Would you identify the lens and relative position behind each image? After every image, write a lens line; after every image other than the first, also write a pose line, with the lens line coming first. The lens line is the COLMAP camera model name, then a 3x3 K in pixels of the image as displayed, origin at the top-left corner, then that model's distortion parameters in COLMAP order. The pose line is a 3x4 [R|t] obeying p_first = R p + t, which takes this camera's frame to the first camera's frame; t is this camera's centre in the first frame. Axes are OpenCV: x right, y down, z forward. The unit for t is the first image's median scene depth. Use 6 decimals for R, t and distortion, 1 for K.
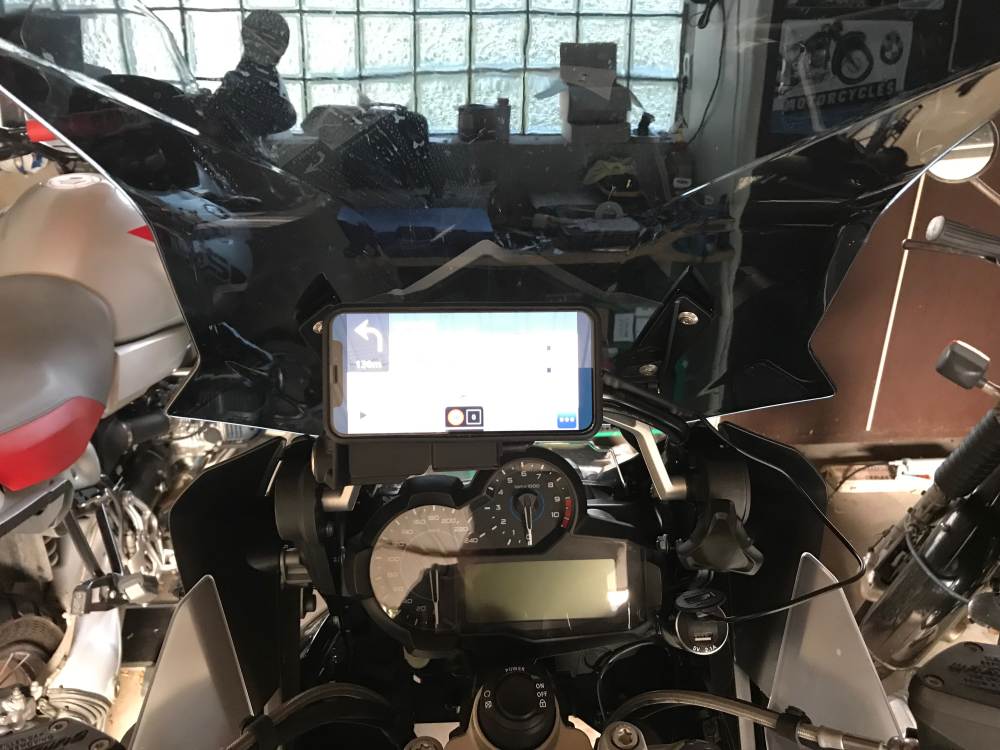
lens RADIAL K [[819.5, 0, 500.0], [0, 819.5, 375.0], [0, 0, 1]] dist [0.084008, 0.000553]
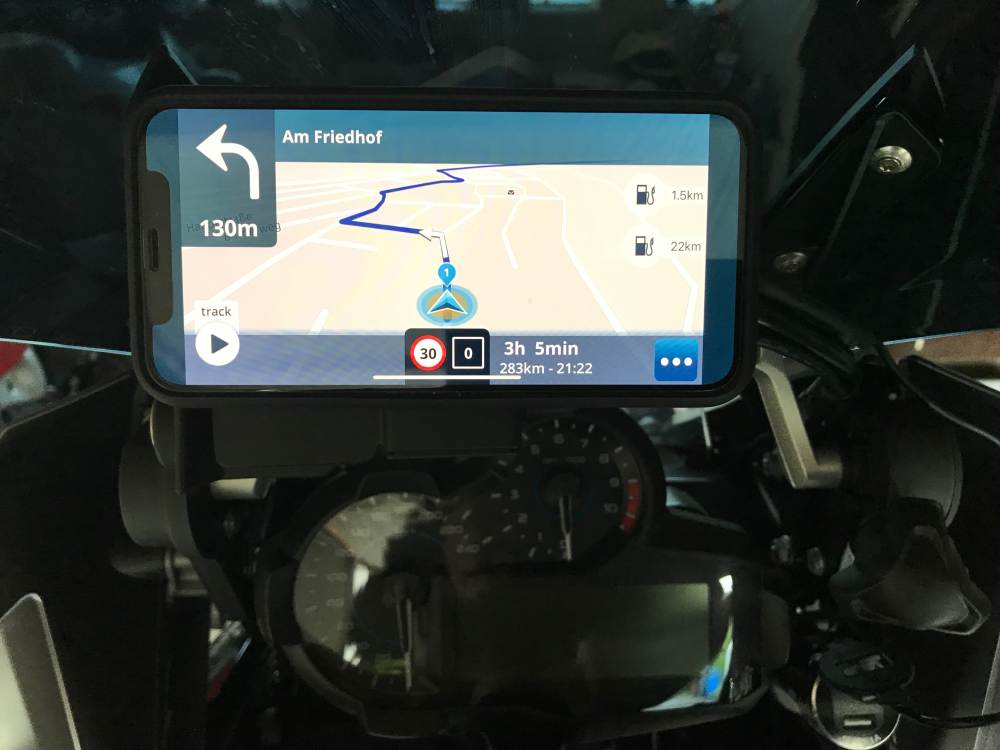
lens RADIAL K [[832.8, 0, 500.0], [0, 832.8, 375.0], [0, 0, 1]] dist [0.018161, -0.000528]
pose [[0.999723, 0.019282, -0.013499, -0.006438], [-0.017651, 0.993550, 0.112013, 0.009327], [0.015572, -0.111744, 0.993615, 0.416057]]
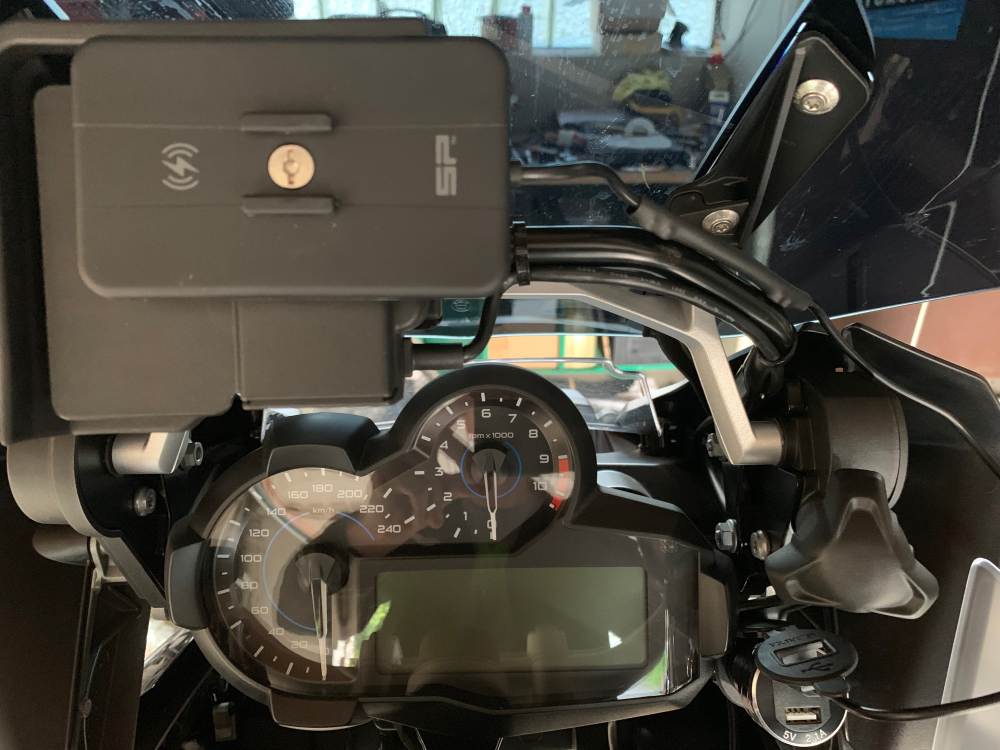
lens RADIAL K [[775.6, 0, 500.0], [0, 775.6, 375.0], [0, 0, 1]] dist [0.022058, -0.010294]
pose [[0.999187, 0.017212, -0.036447, 0.058030], [-0.014186, 0.996555, 0.081716, 0.051461], [0.037728, -0.081133, 0.995989, 0.479450]]
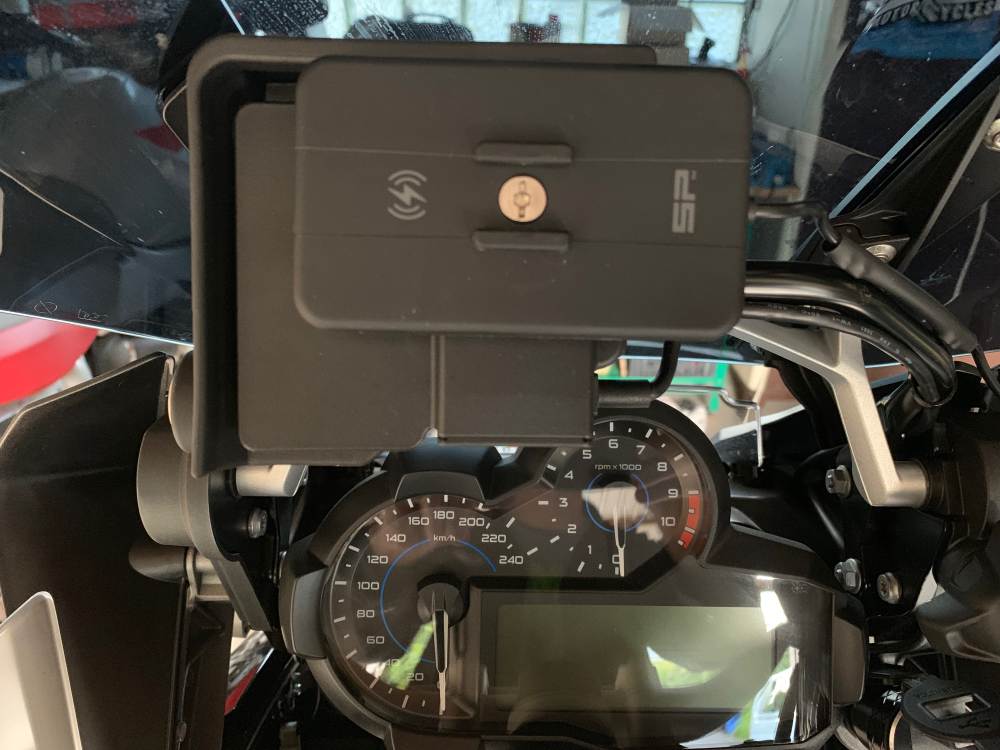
lens RADIAL K [[779.1, 0, 500.0], [0, 779.1, 375.0], [0, 0, 1]] dist [0.012024, -0.002775]
pose [[0.998140, 0.048719, -0.036639, -0.029542], [-0.045879, 0.996149, 0.074719, 0.040635], [0.040139, -0.072899, 0.996531, 0.491638]]
